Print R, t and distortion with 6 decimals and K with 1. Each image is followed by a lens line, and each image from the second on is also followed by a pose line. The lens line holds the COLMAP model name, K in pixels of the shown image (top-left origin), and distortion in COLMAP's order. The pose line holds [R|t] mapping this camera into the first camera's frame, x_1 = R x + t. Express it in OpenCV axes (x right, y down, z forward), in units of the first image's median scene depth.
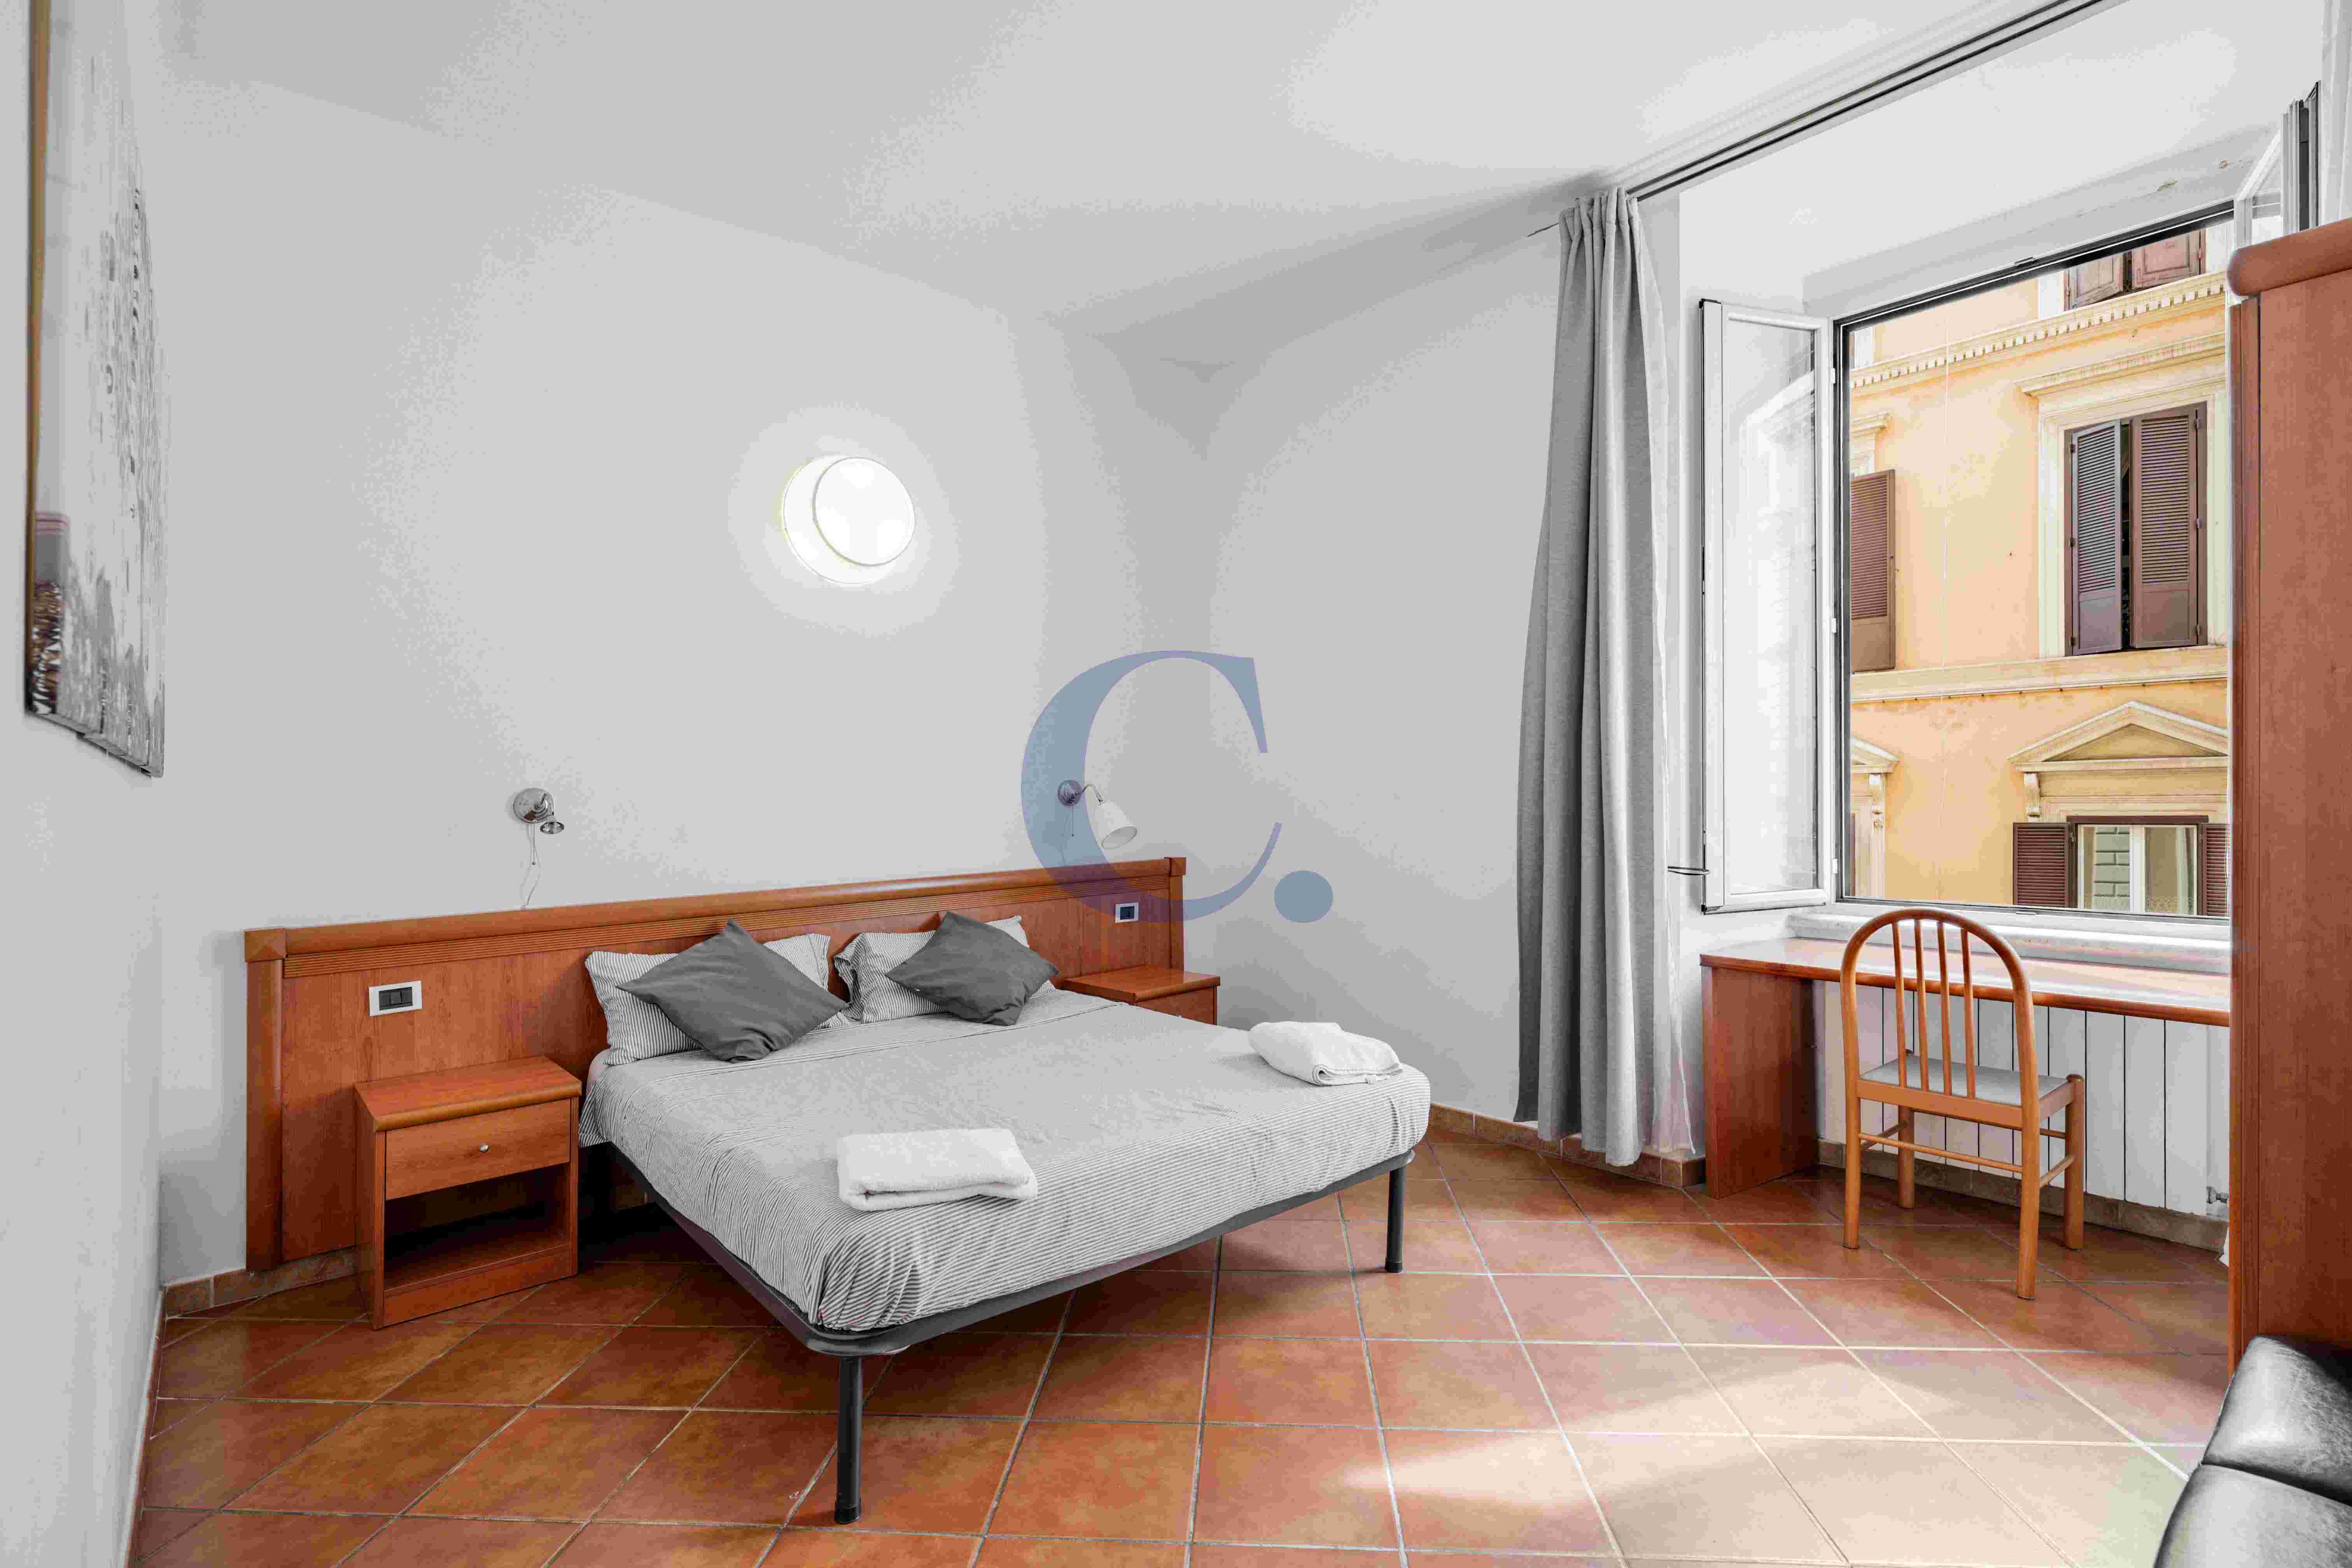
lens RADIAL K [[1109.1, 0, 1169.8], [0, 1109.1, 802.5], [0, 0, 1]] dist [-0.001009, 0.000427]
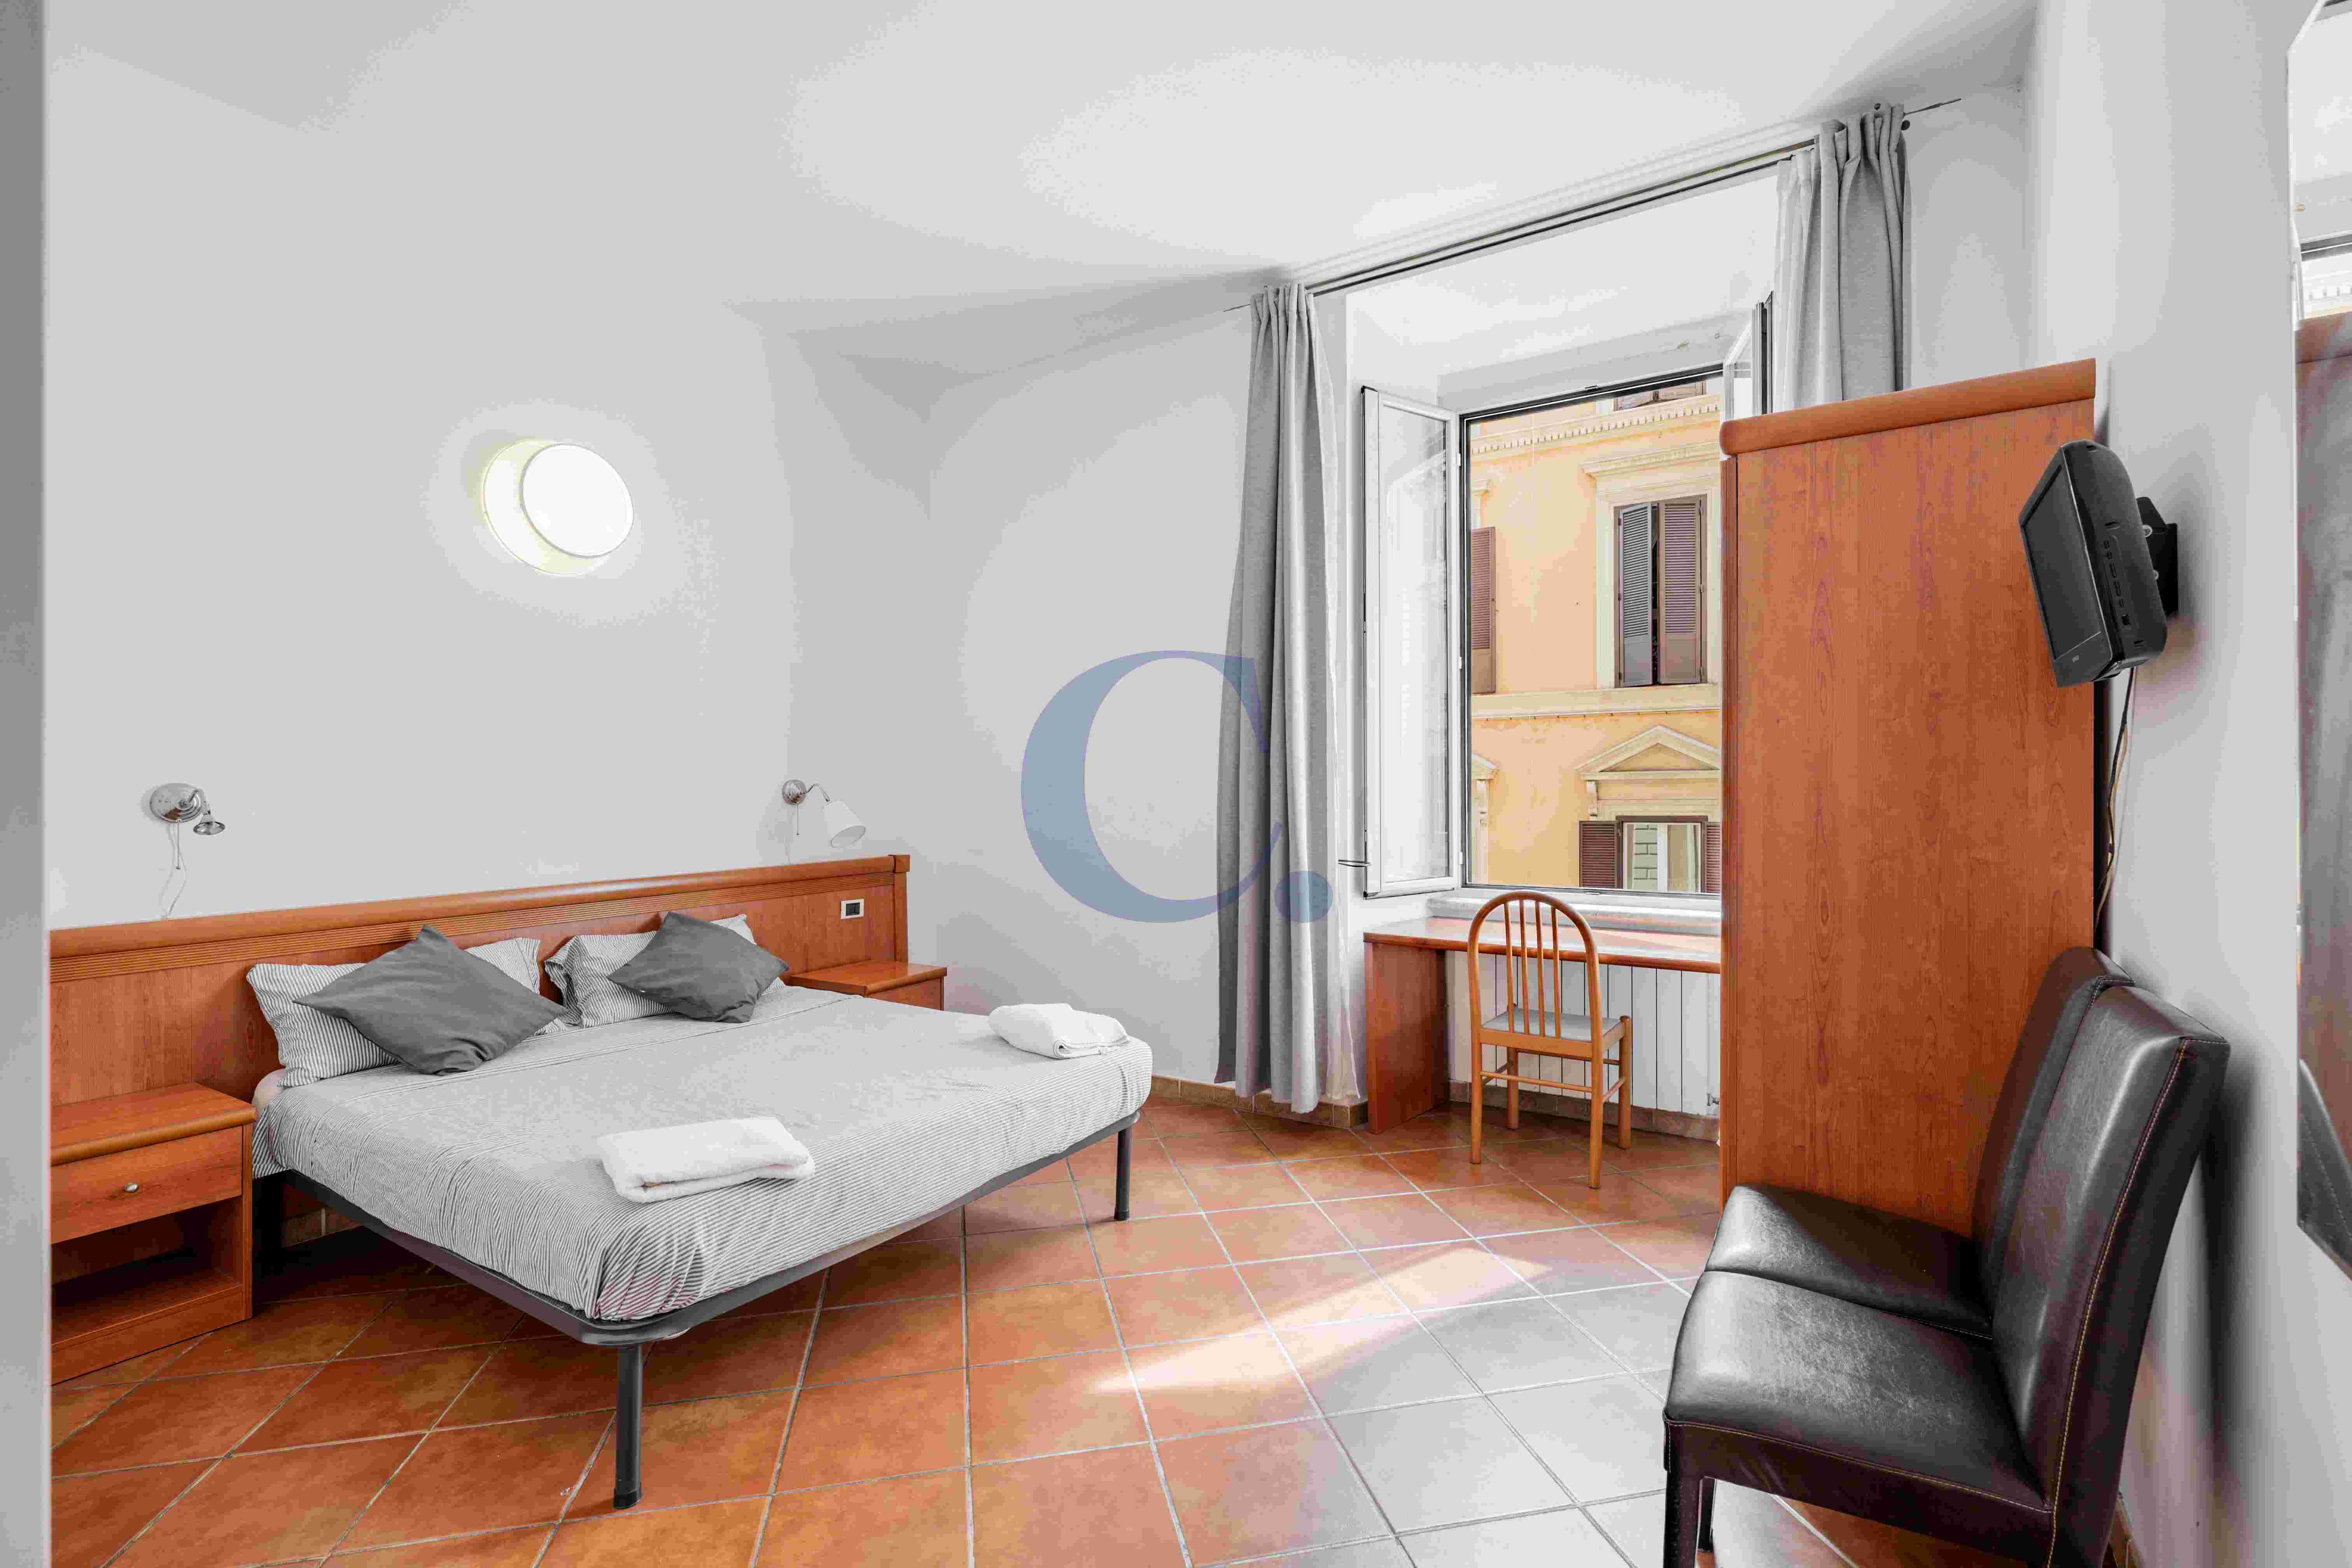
lens RADIAL K [[1072.8, 0, 1170.4], [0, 1072.8, 784.5], [0, 0, 1]] dist [0.000115, 0.000339]
pose [[0.958690, 0.011277, 0.284229, -0.057233], [-0.007316, 0.999861, -0.014996, -0.005309], [-0.284358, 0.012297, 0.958639, -0.061016]]
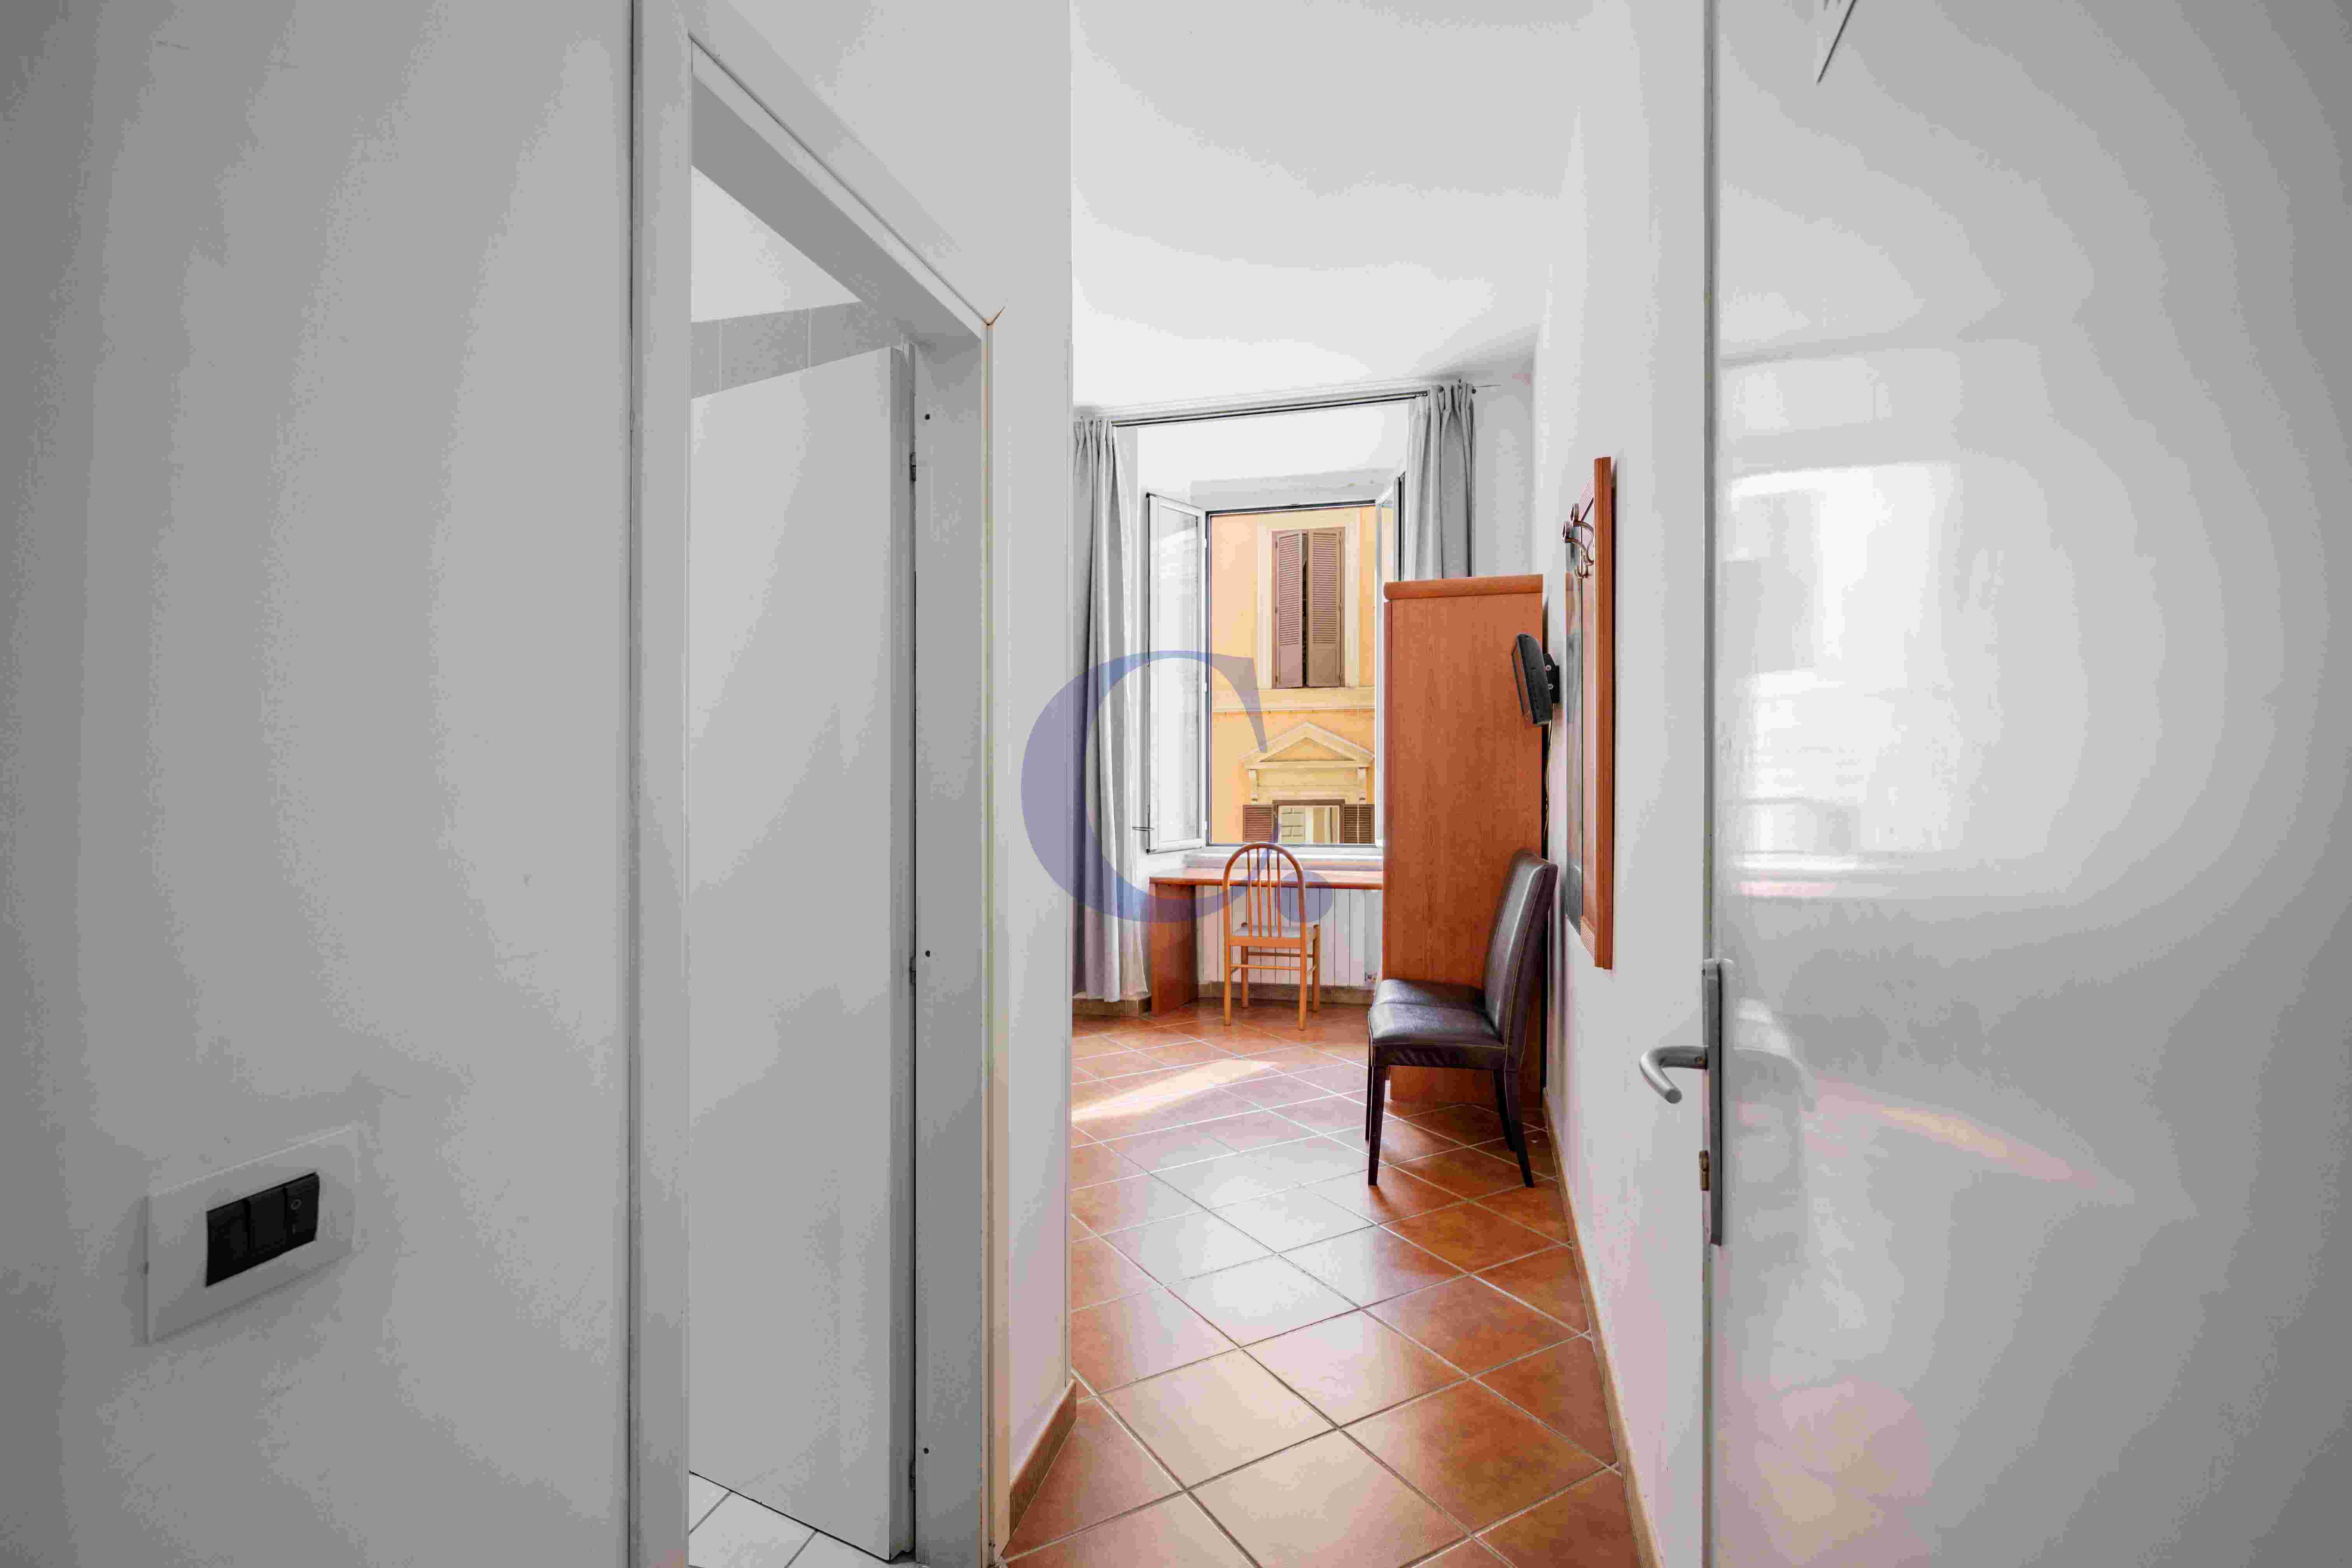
lens RADIAL K [[1099.8, 0, 1176.0], [0, 1099.8, 784.0], [0, 0, 1]] dist [-0.000211, 0.000007]
pose [[0.821277, 0.006289, 0.570495, -0.486593], [-0.003268, 0.999975, -0.006319, 0.003469], [-0.570520, 0.003325, 0.821277, -0.449942]]
